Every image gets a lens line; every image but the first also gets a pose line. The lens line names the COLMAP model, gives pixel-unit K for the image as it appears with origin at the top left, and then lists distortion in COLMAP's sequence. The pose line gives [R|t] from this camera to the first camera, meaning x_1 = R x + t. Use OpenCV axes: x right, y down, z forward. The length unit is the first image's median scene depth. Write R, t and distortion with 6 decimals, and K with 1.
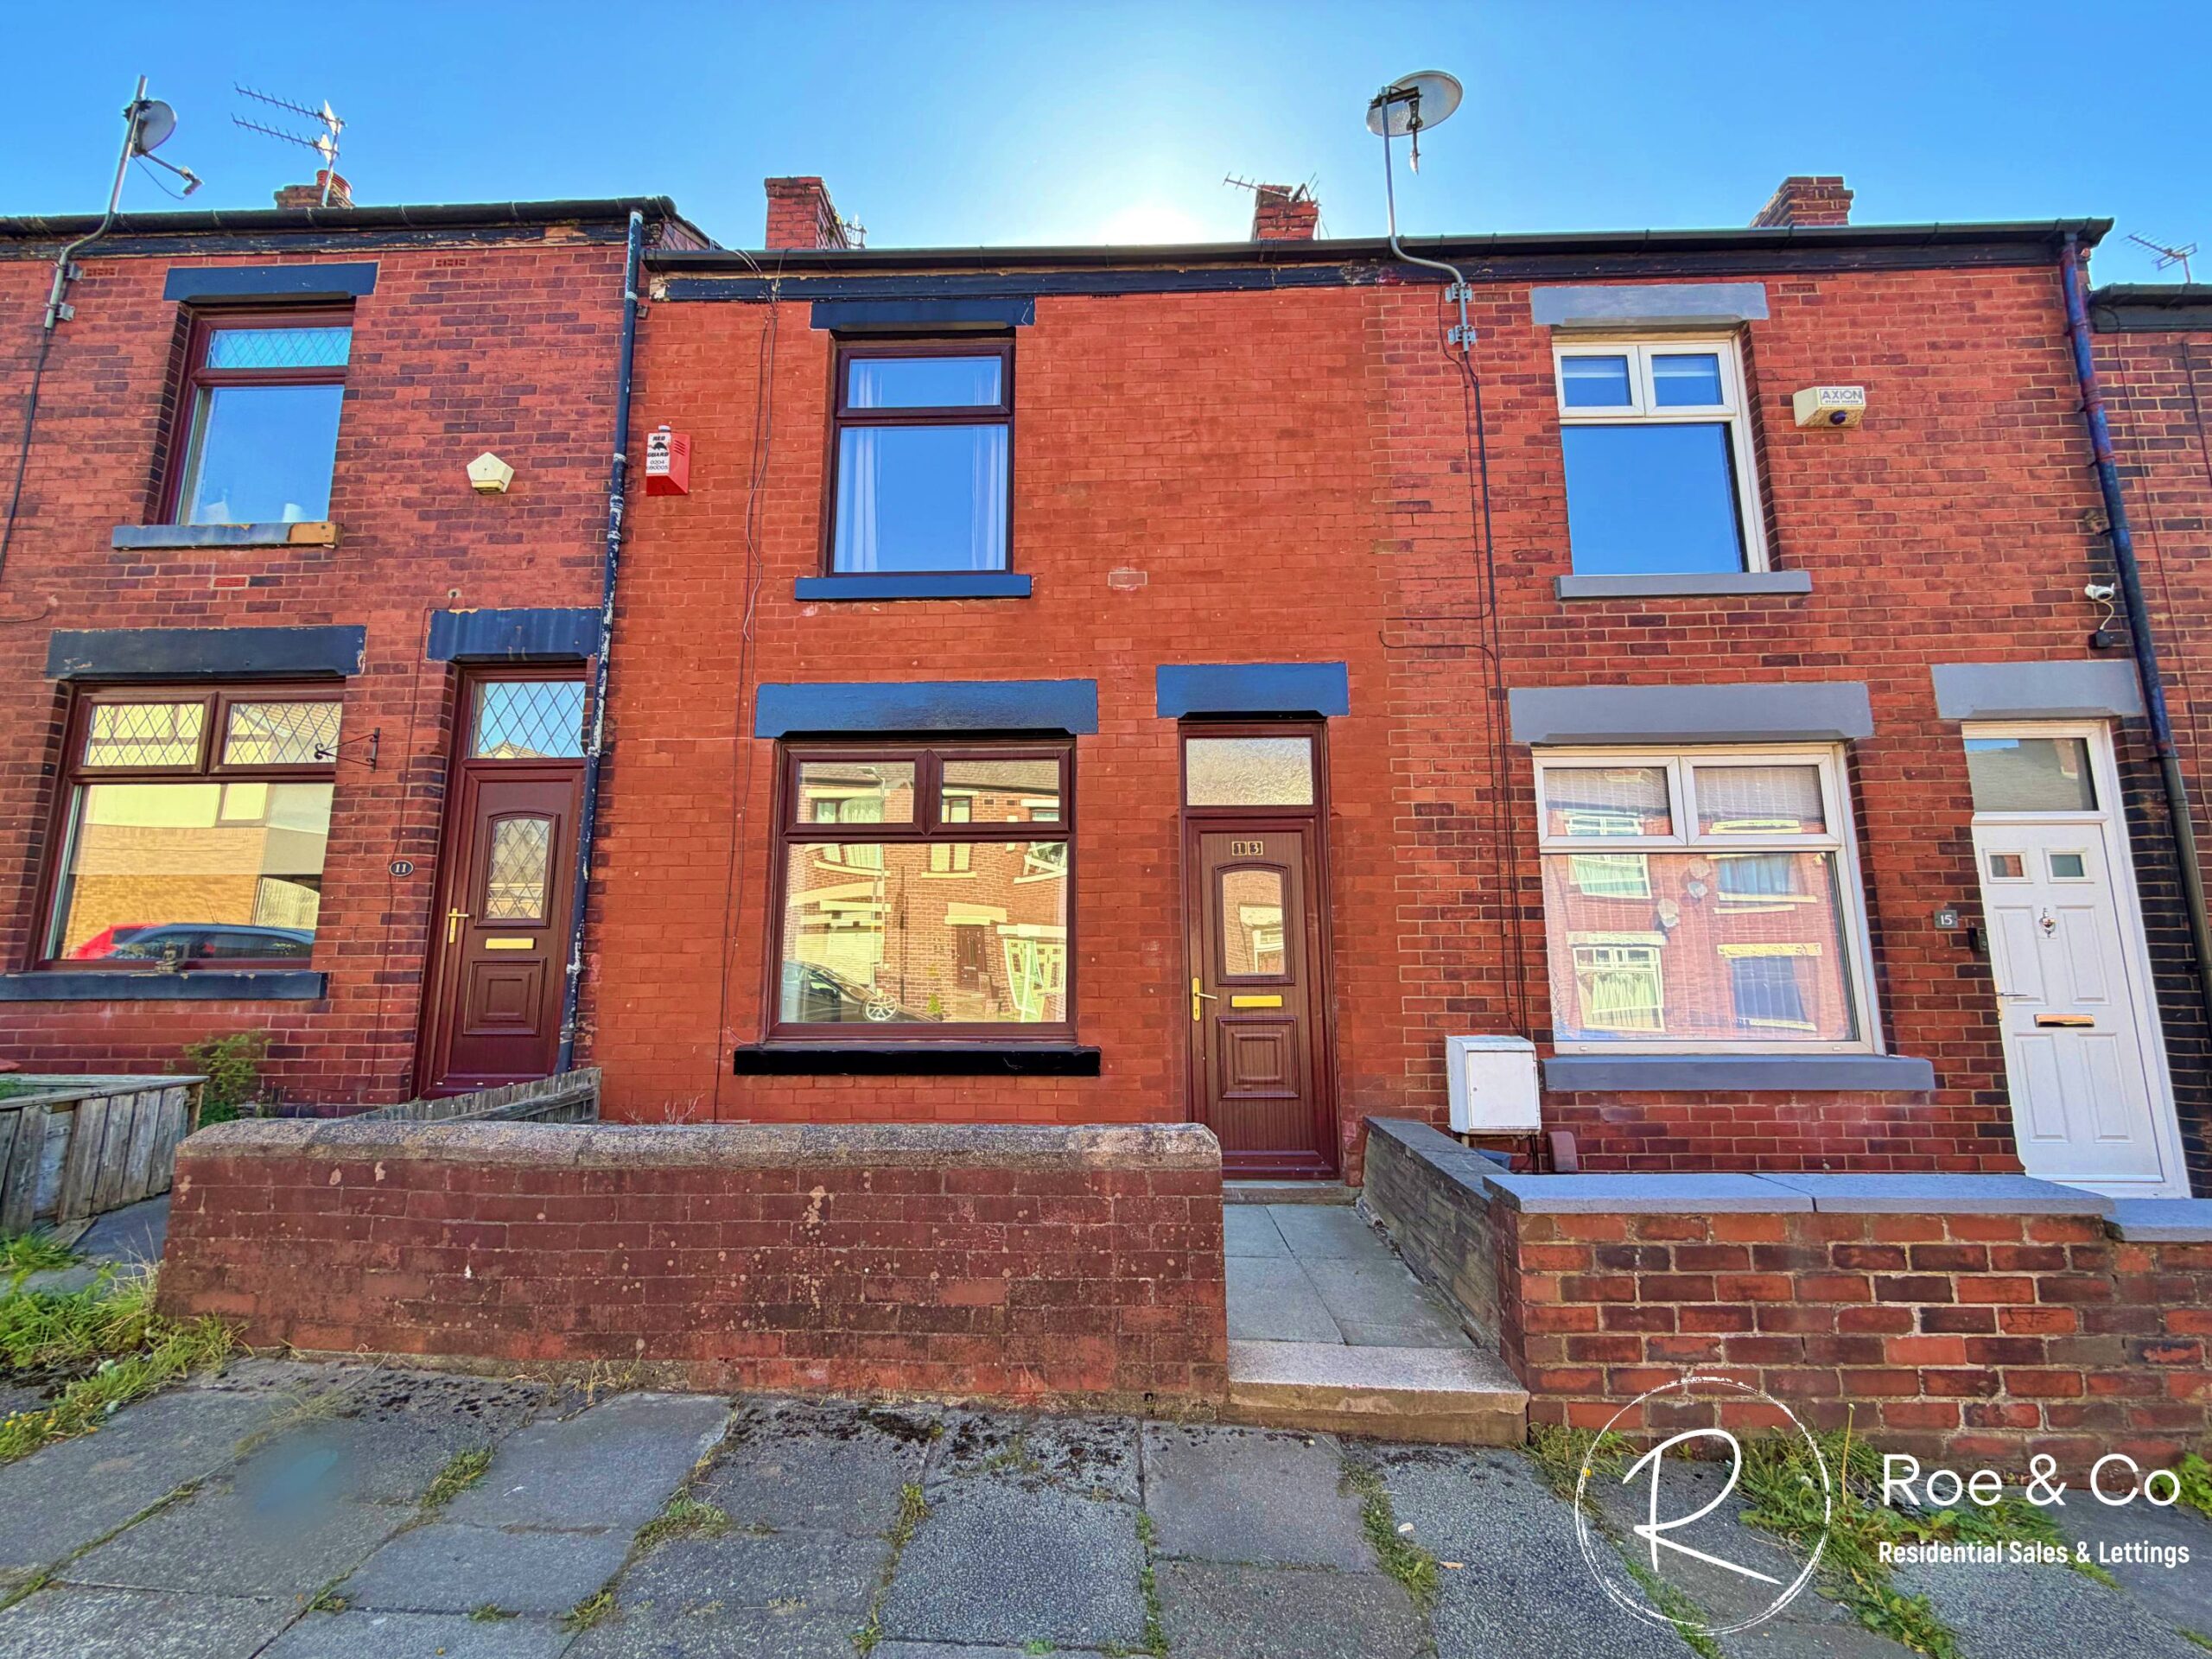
lens RADIAL K [[883.9, 0, 1105.0], [0, 883.9, 828.7], [0, 0, 1]] dist [0.001189, -0.000203]
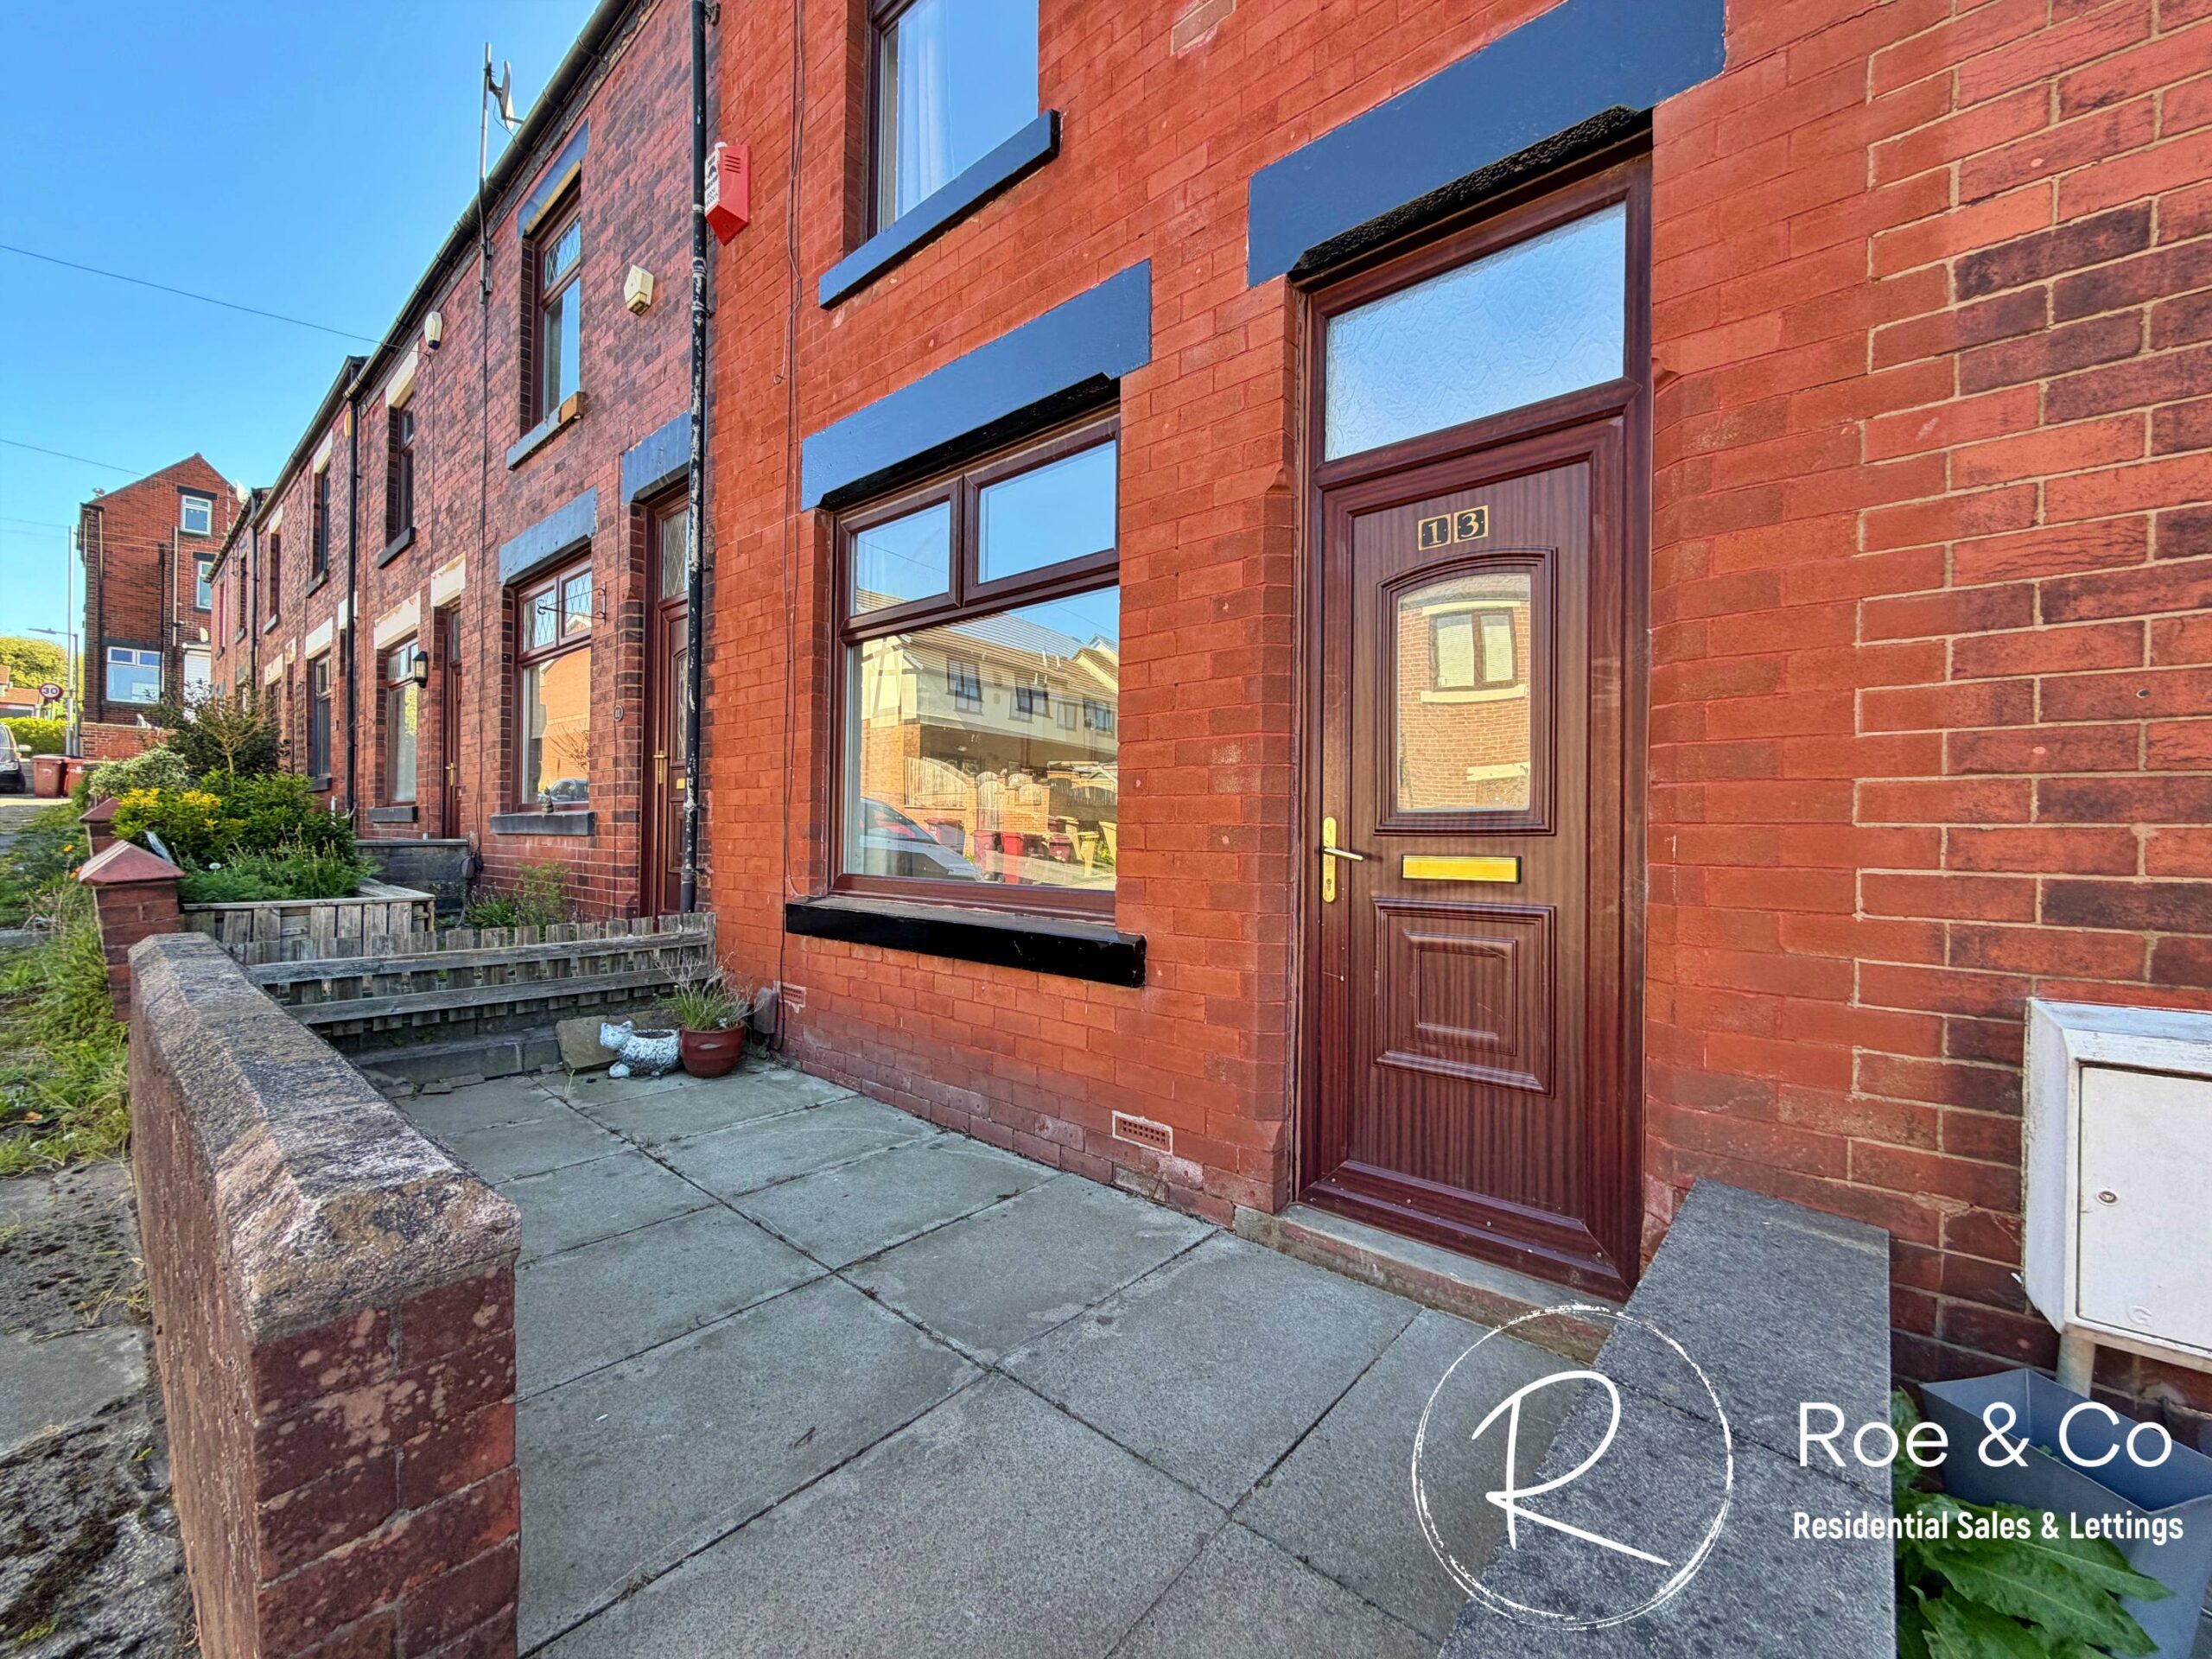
lens RADIAL K [[883.9, 0, 1106.1], [0, 883.9, 832.7], [0, 0, 1]] dist [0.001189, -0.000203]
pose [[0.775583, 0.011165, -0.631147, 0.317060], [0.084003, 0.989125, 0.120725, 0.107985], [0.625631, -0.146651, 0.766211, 0.547202]]
